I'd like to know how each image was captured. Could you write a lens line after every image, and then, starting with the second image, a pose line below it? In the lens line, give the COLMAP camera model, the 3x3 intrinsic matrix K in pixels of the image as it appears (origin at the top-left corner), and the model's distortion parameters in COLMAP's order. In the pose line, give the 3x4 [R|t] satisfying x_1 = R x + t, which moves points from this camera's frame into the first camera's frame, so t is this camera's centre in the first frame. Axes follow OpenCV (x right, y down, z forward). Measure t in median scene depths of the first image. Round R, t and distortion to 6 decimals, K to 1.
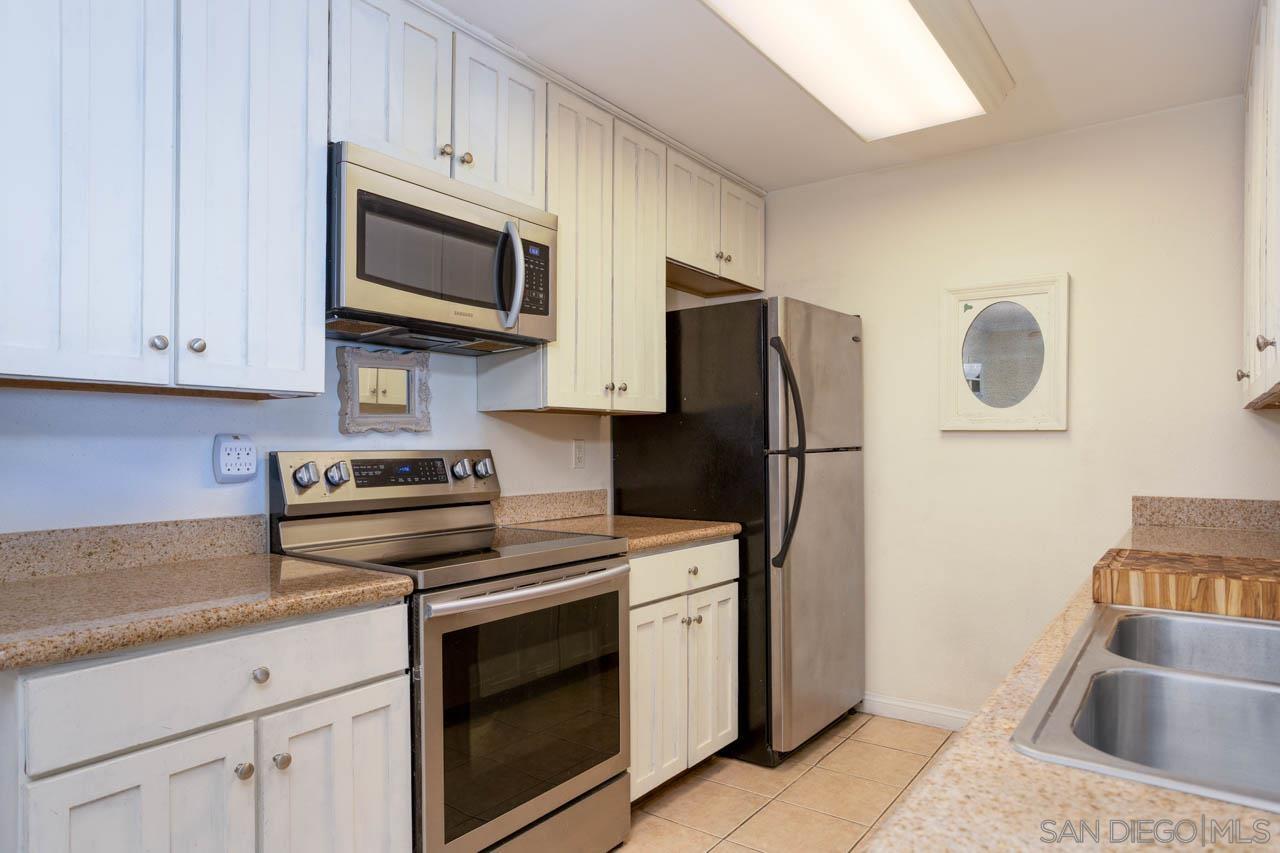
lens RADIAL K [[767.4, 0, 649.2], [0, 767.4, 450.4], [0, 0, 1]] dist [-0.014319, 0.004261]
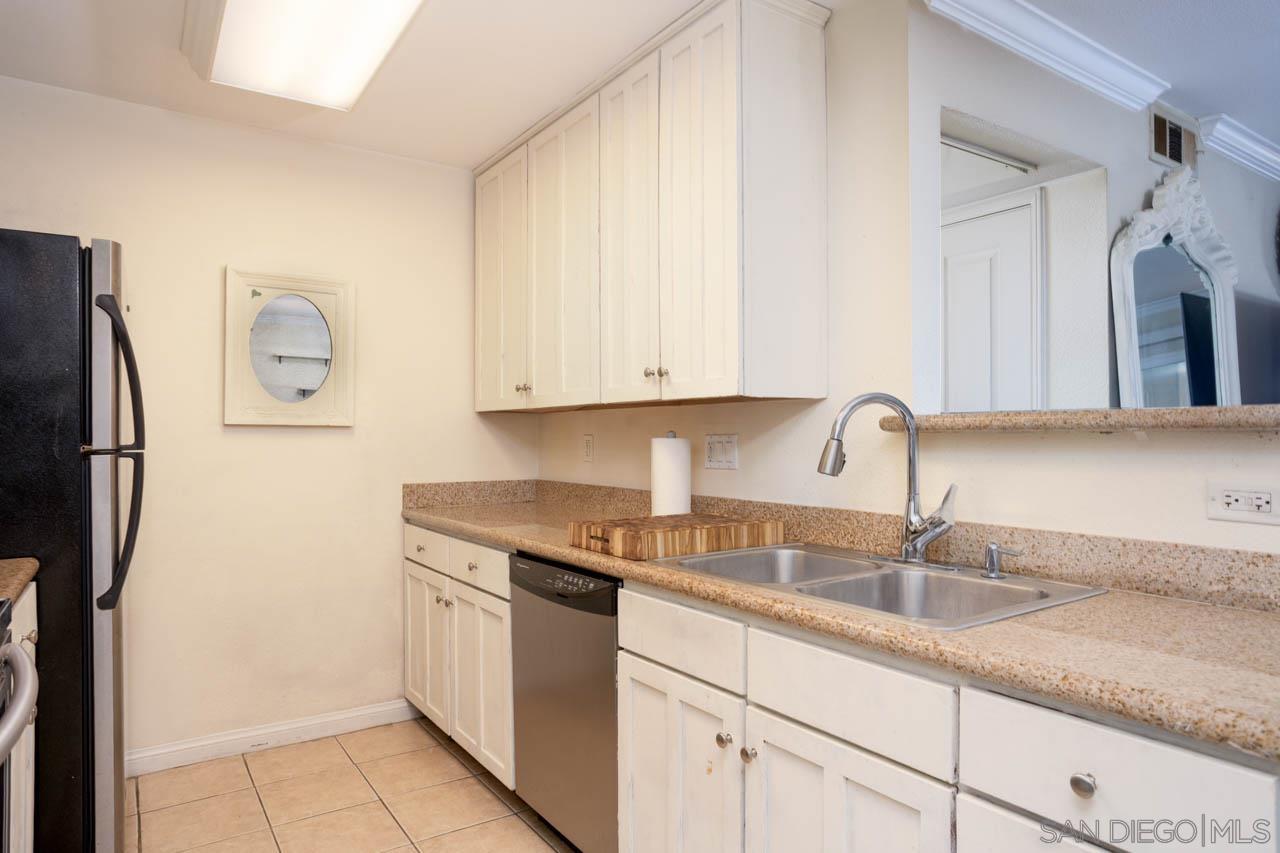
lens RADIAL K [[767.4, 0, 637.4], [0, 767.4, 426.6], [0, 0, 1]] dist [-0.014319, 0.004261]
pose [[0.349035, 0.012275, 0.937029, -0.338605], [0.007737, 0.999842, -0.015980, -0.006069], [-0.937078, 0.012827, 0.348885, 0.269698]]
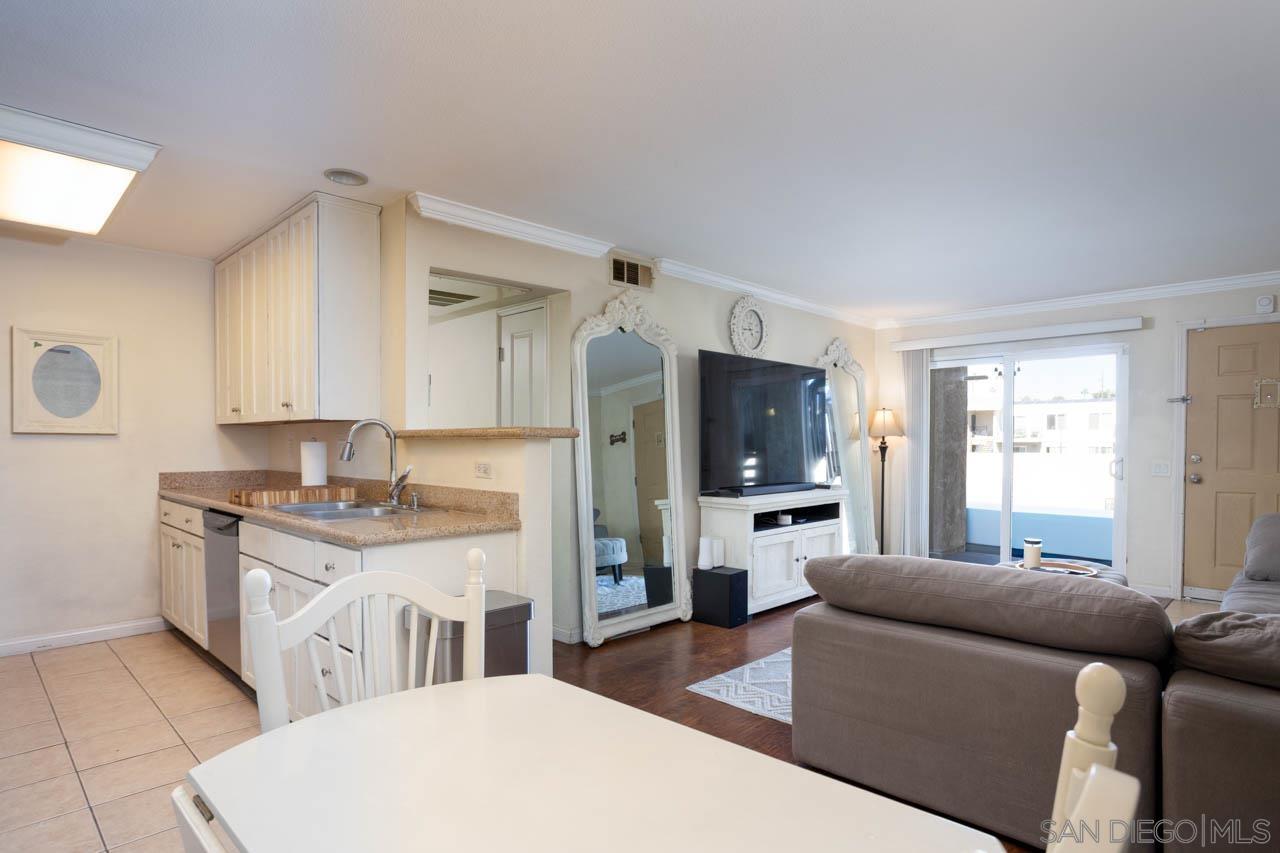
lens RADIAL K [[694.4, 0, 618.9], [0, 694.4, 450.1], [0, 0, 1]] dist [0.017073, 0.001817]
pose [[0.188949, -0.012053, 0.981913, -0.734491], [0.006331, 0.999919, 0.011055, -0.002157], [-0.981967, 0.004128, 0.189010, -0.321780]]
